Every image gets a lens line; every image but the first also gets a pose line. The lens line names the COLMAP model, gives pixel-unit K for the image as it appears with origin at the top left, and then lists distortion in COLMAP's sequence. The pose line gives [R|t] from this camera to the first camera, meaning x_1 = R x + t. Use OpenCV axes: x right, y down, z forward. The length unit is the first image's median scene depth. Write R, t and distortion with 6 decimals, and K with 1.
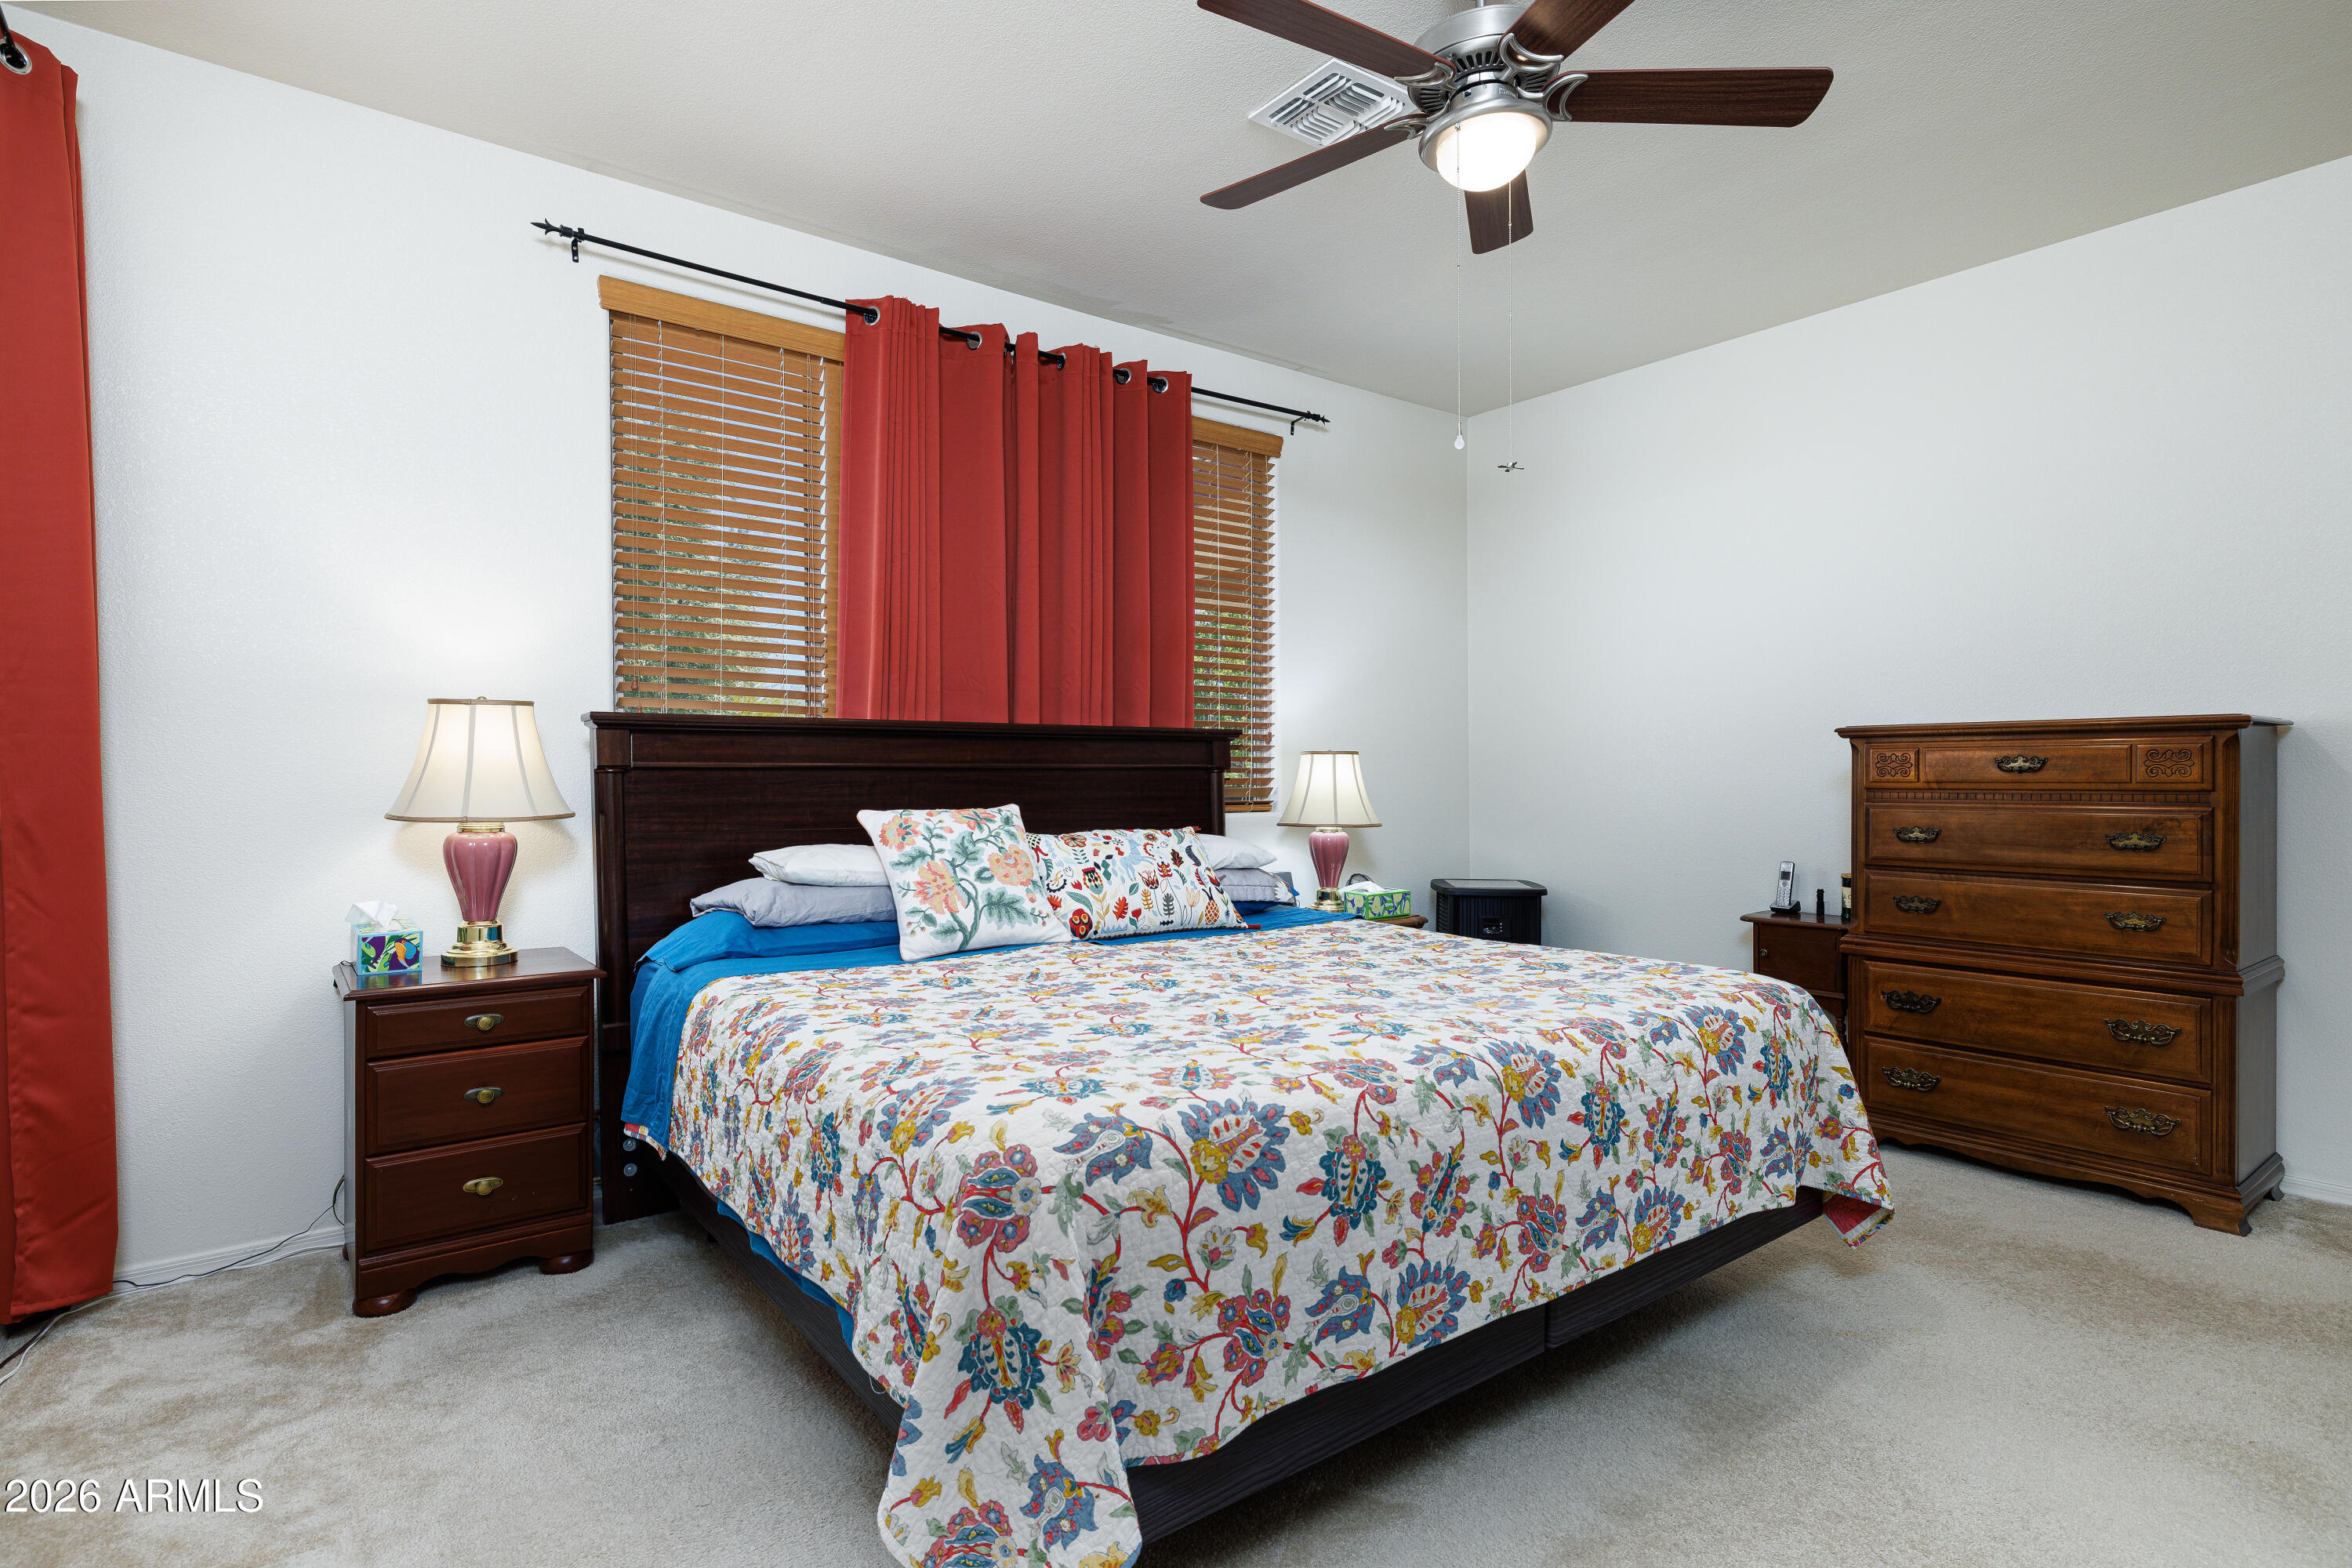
lens RADIAL K [[1194.3, 0, 1186.0], [0, 1194.3, 775.8], [0, 0, 1]] dist [-0.005642, 0.000406]
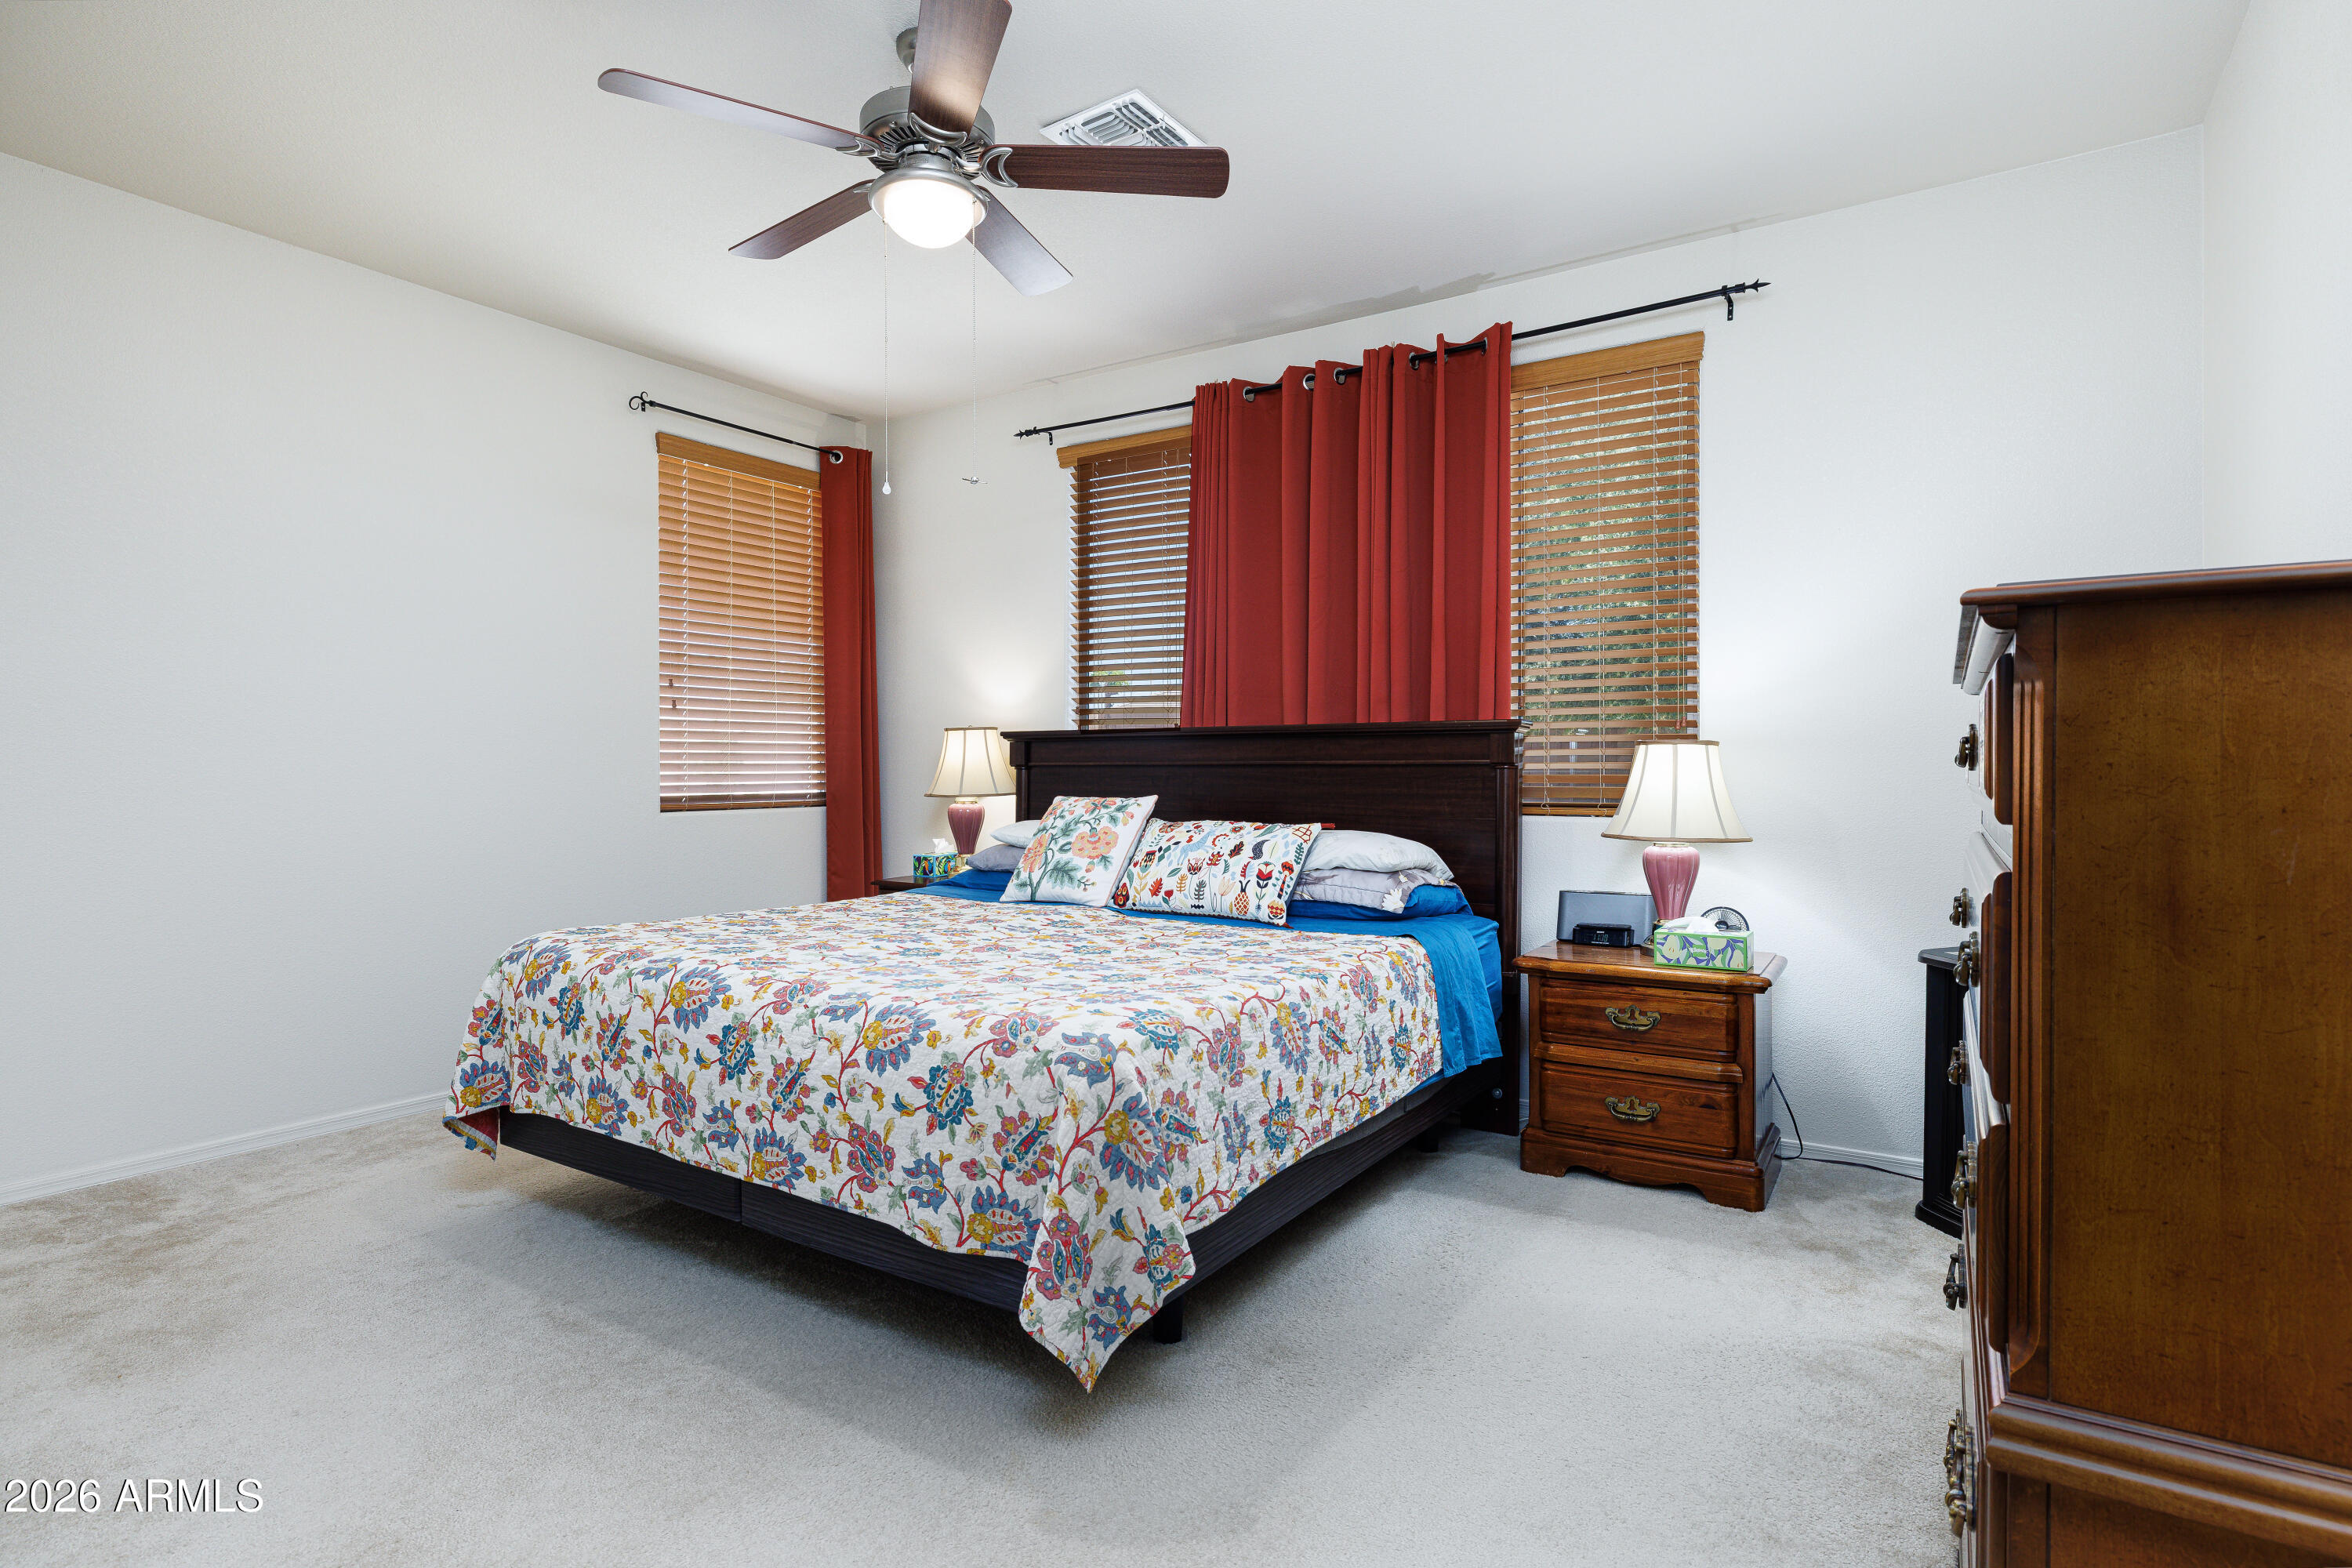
lens RADIAL K [[1194.3, 0, 1177.9], [0, 1194.3, 783.9], [0, 0, 1]] dist [-0.005642, 0.000406]
pose [[0.331300, 0.011204, -0.943459, 1.133020], [-0.002472, 0.999936, 0.011007, -0.001266], [0.943522, -0.001314, 0.331307, 0.699061]]
